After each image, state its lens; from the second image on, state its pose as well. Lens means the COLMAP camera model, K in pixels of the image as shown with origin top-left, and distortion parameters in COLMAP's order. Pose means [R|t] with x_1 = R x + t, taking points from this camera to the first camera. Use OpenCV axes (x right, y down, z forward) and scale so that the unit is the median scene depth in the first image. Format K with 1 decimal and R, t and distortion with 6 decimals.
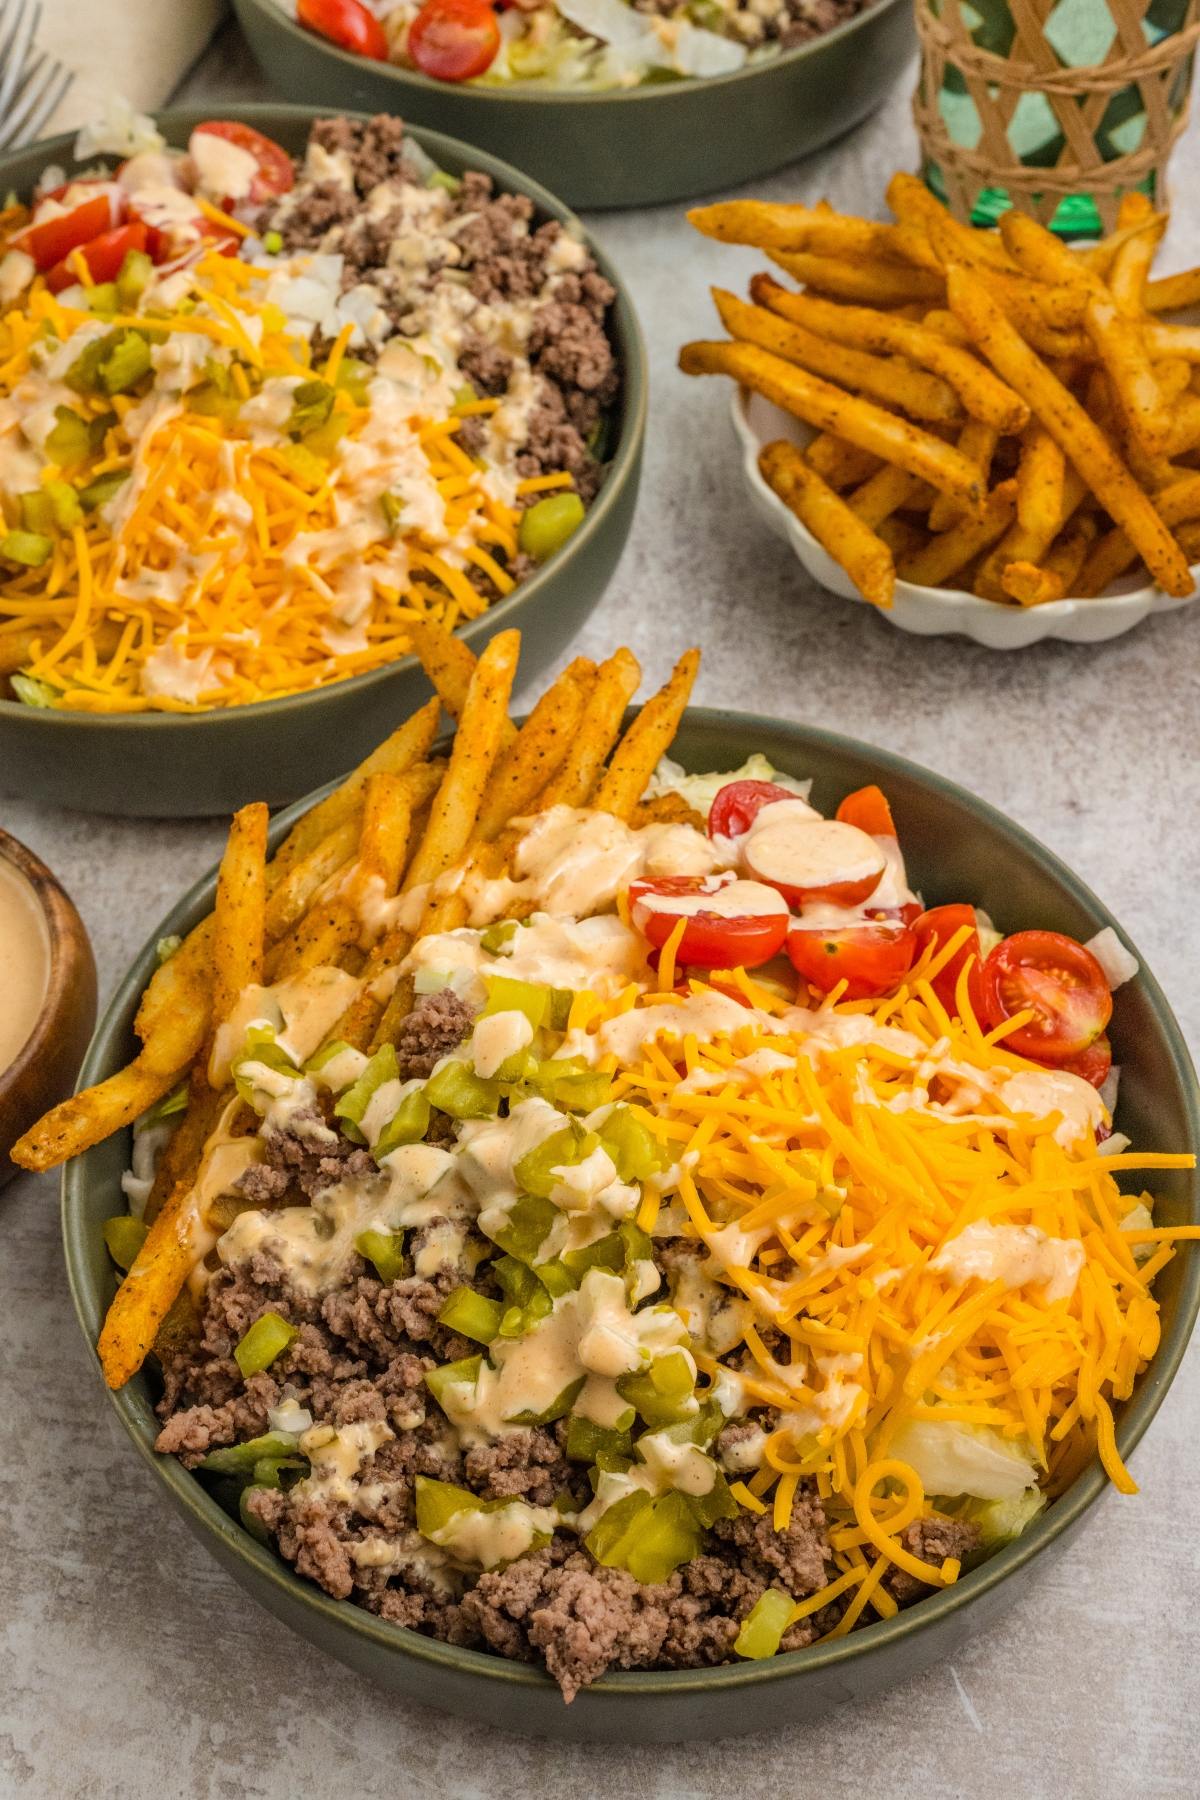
lens RADIAL K [[2577.4, 0, 600.0], [0, 2577.4, 900.0], [0, 0, 1]] dist [-0.019558, 0.061016]
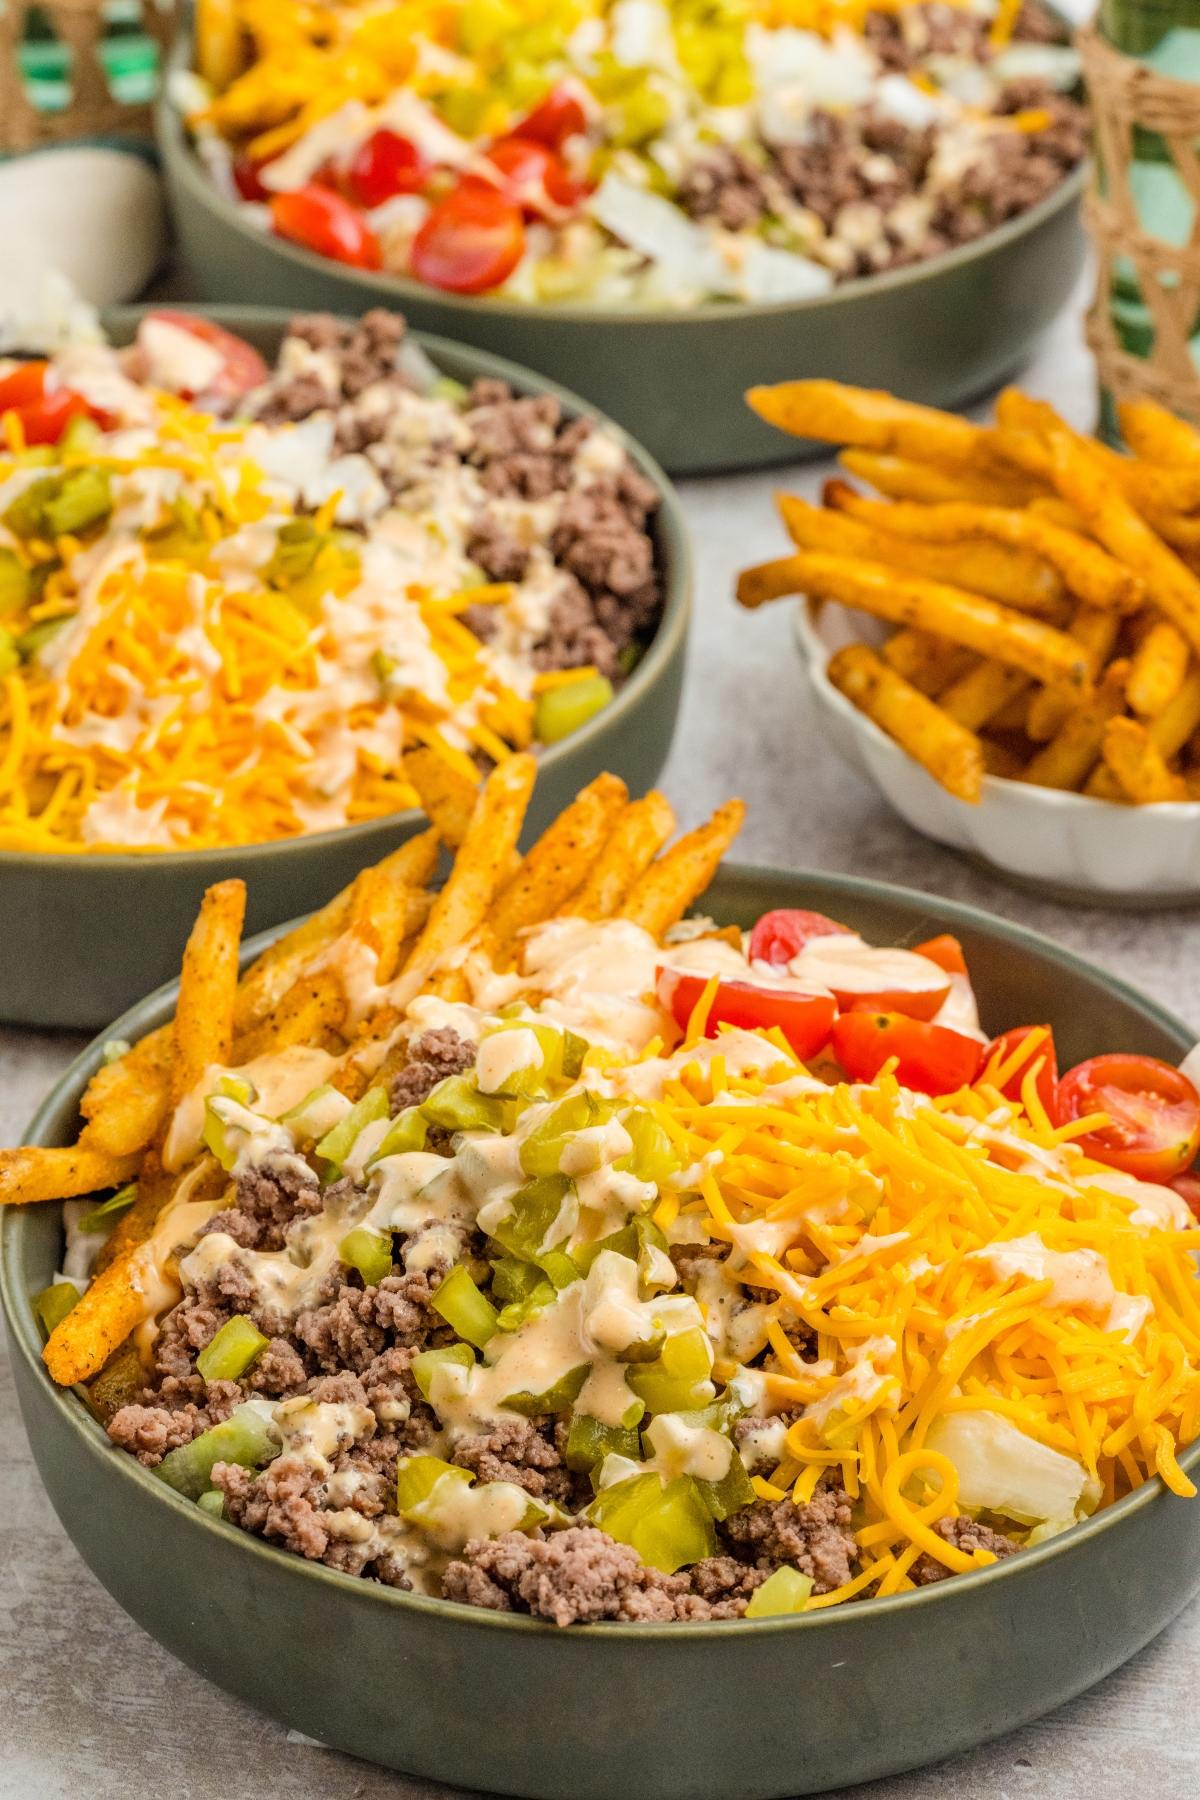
lens RADIAL K [[5634.2, 0, 600.0], [0, 5634.2, 900.0], [0, 0, 1]] dist [0.053240, -1.640529]
pose [[0.999371, 0.034937, -0.006061, 0.003067], [-0.034953, 0.941877, -0.334134, 0.531847], [-0.005965, 0.334136, 0.942506, -0.708441]]
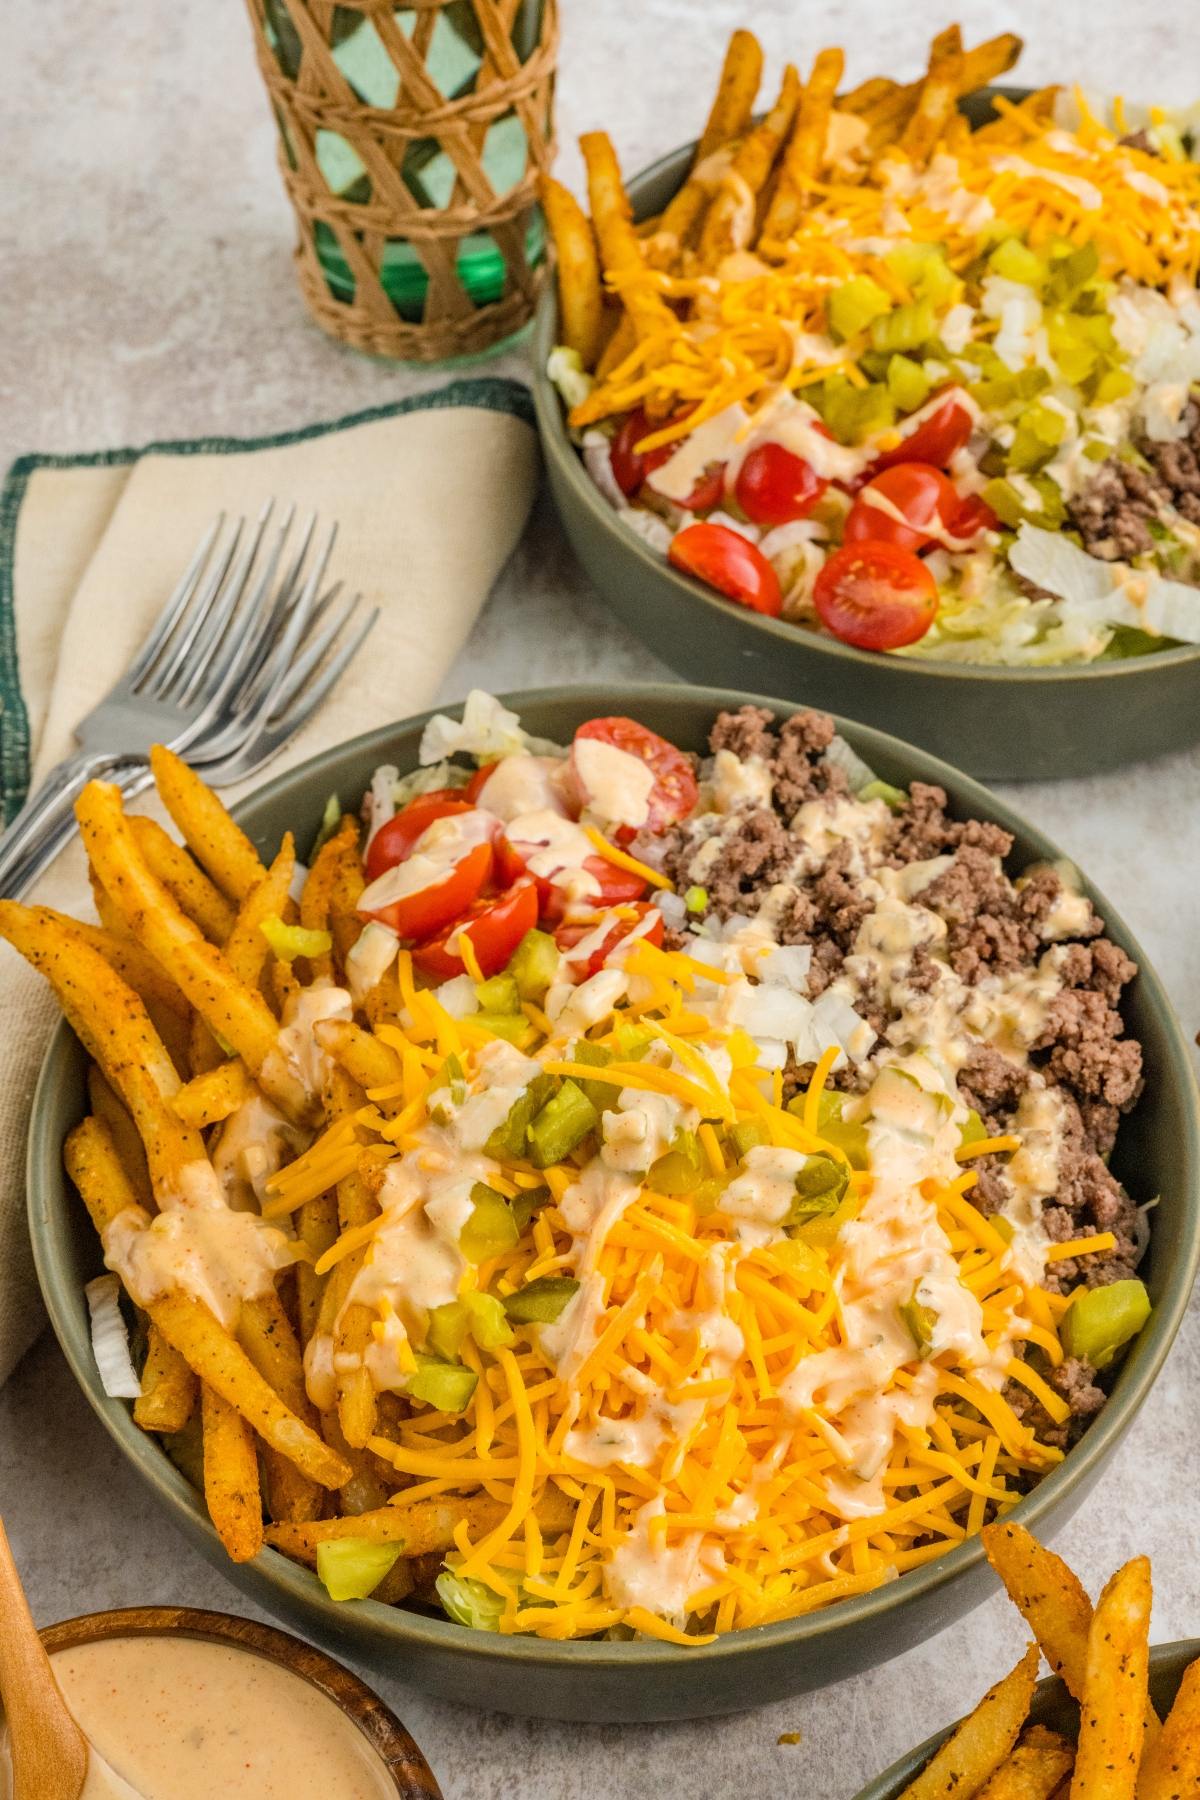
lens RADIAL K [[2577.4, 0, 600.0], [0, 2577.4, 900.0], [0, 0, 1]] dist [-0.019558, 0.061016]
pose [[0.999764, -0.002094, 0.021624, -0.191465], [0.003008, 0.999098, -0.042347, -0.245332], [-0.021516, 0.042402, 0.998869, 0.238452]]
